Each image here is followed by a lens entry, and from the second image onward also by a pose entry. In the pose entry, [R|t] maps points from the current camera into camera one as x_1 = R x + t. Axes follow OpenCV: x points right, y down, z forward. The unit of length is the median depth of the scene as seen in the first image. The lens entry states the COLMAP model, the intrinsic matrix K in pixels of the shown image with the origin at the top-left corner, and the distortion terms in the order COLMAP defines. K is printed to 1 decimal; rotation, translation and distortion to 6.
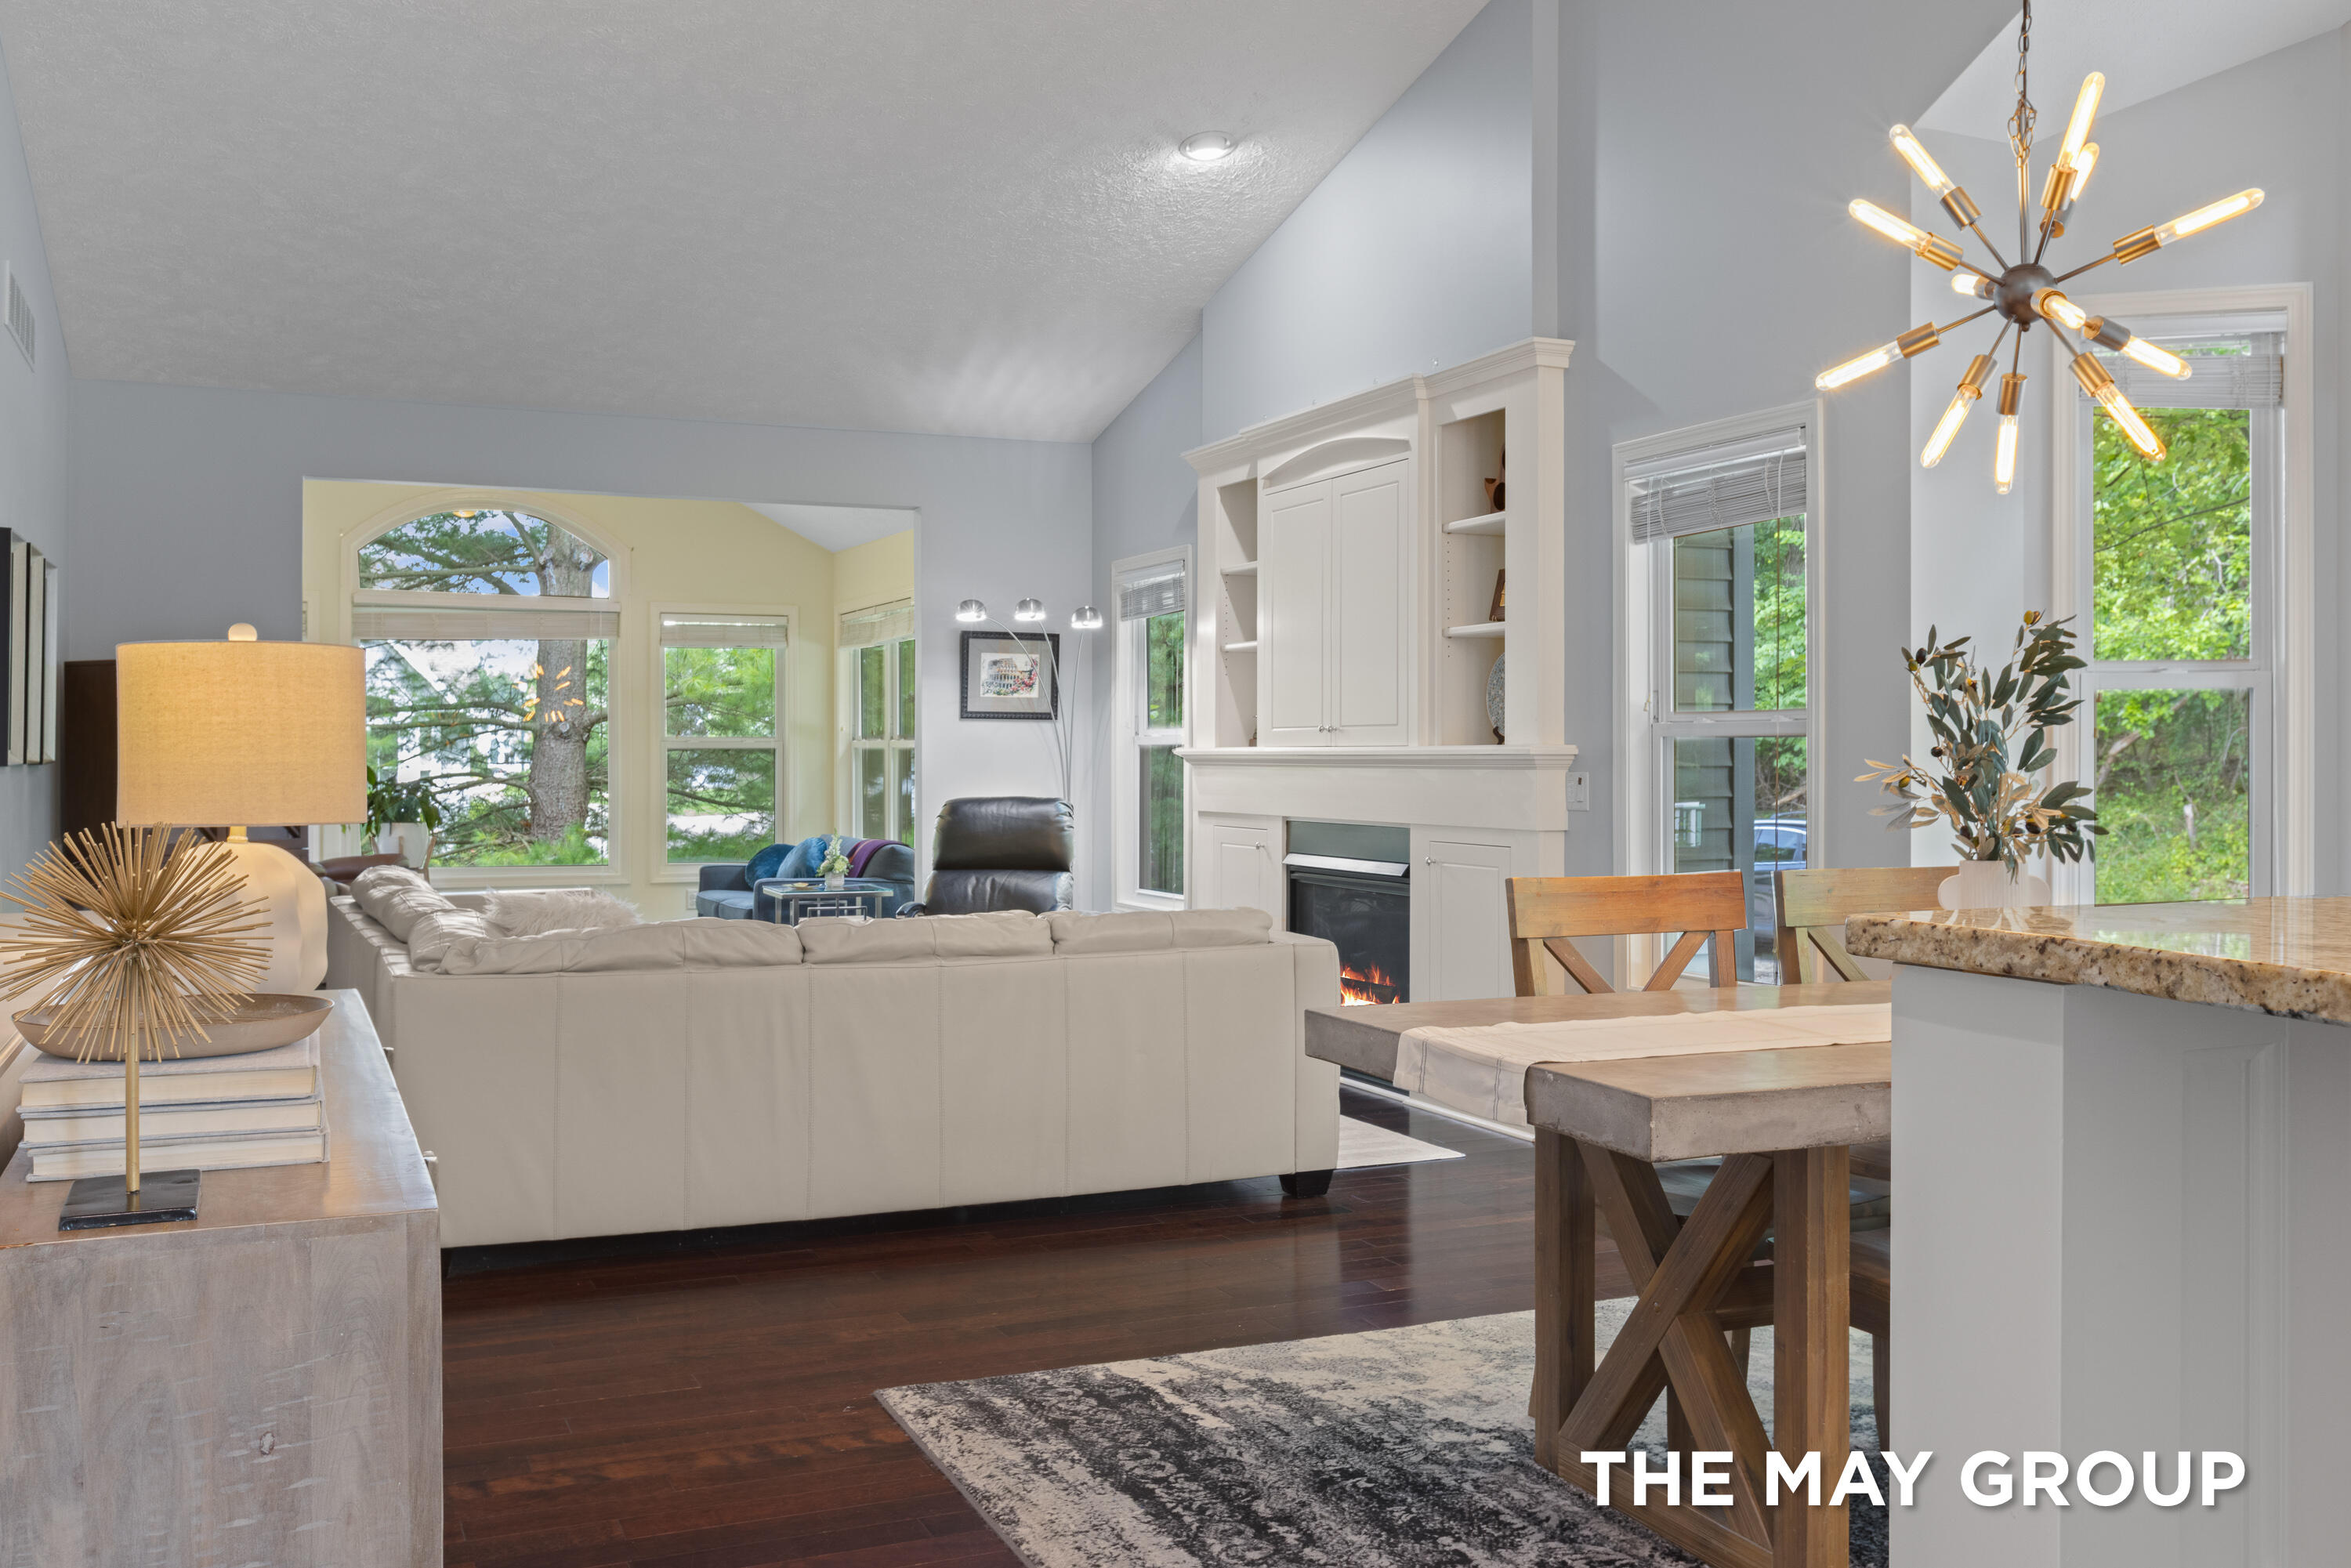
lens RADIAL K [[2084.3, 0, 1175.5], [0, 2084.3, 784.0], [0, 0, 1]] dist [0.000114, 0.000094]
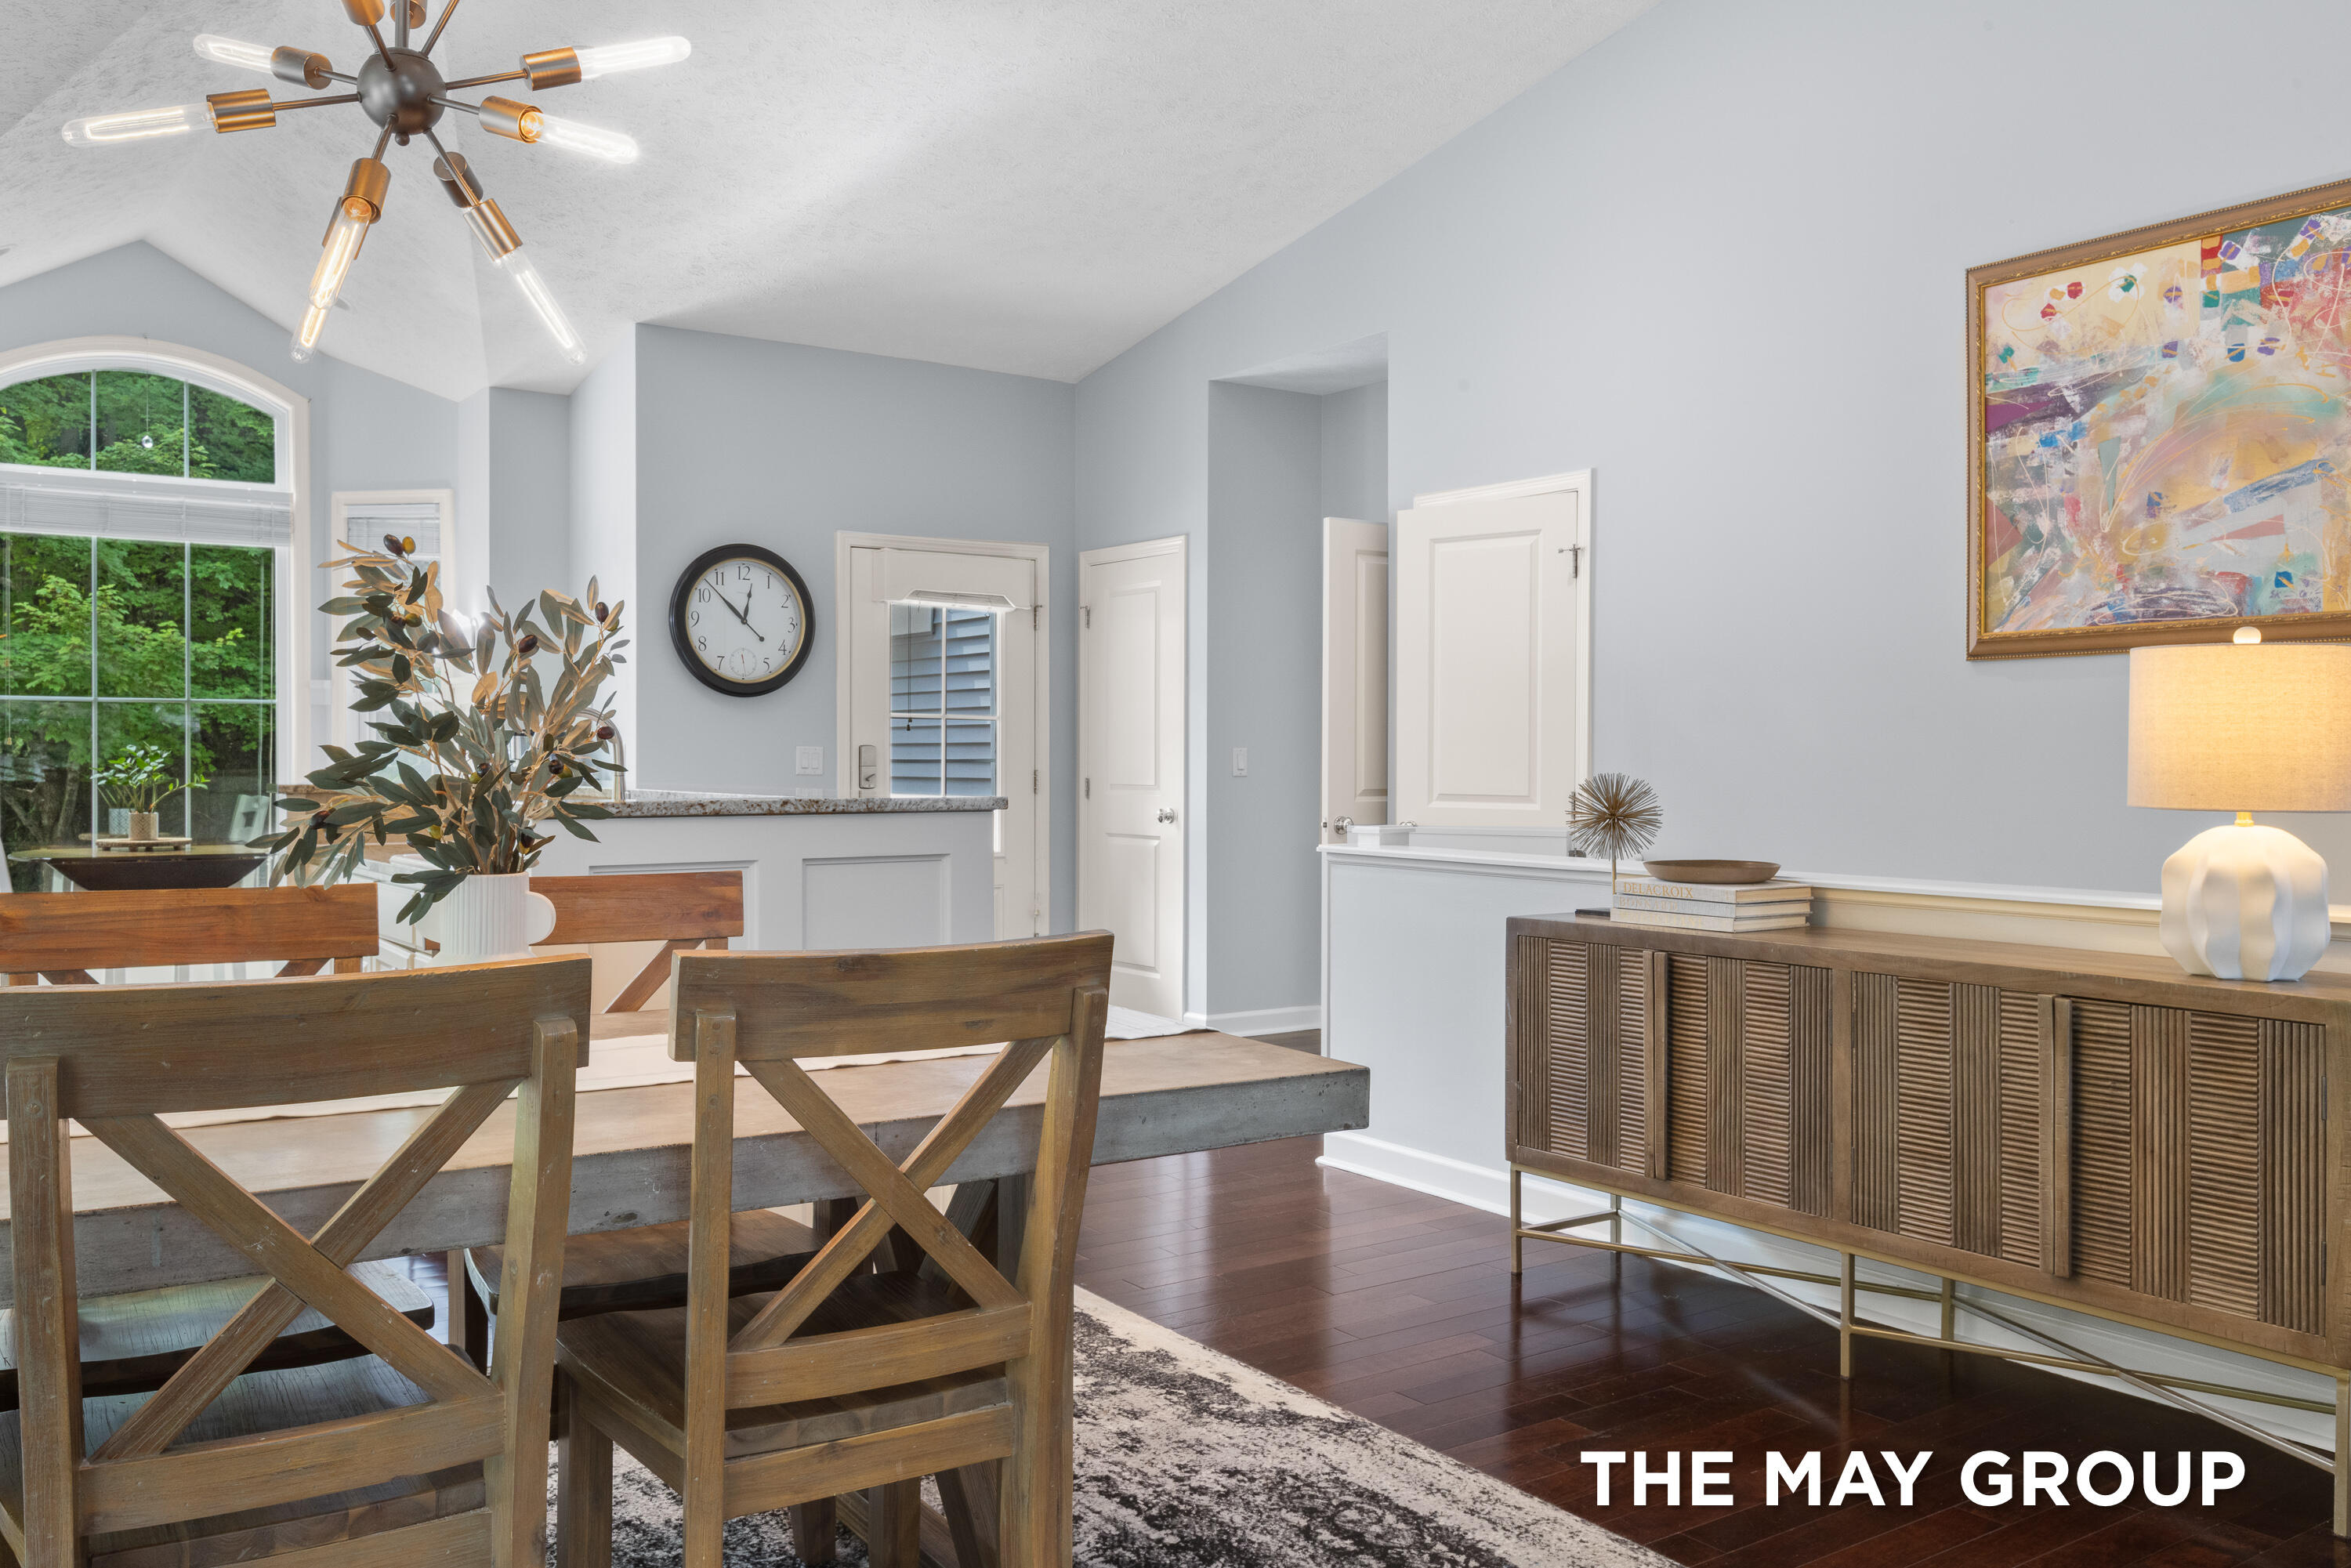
lens RADIAL K [[1876.5, 0, 1175.5], [0, 1876.5, 784.0], [0, 0, 1]] dist [0.000223, 0.000046]
pose [[-0.982943, 0.003129, -0.183883, 0.289344], [-0.000078, 0.999848, 0.017434, -0.010363], [0.183910, 0.017151, -0.982794, 1.863802]]
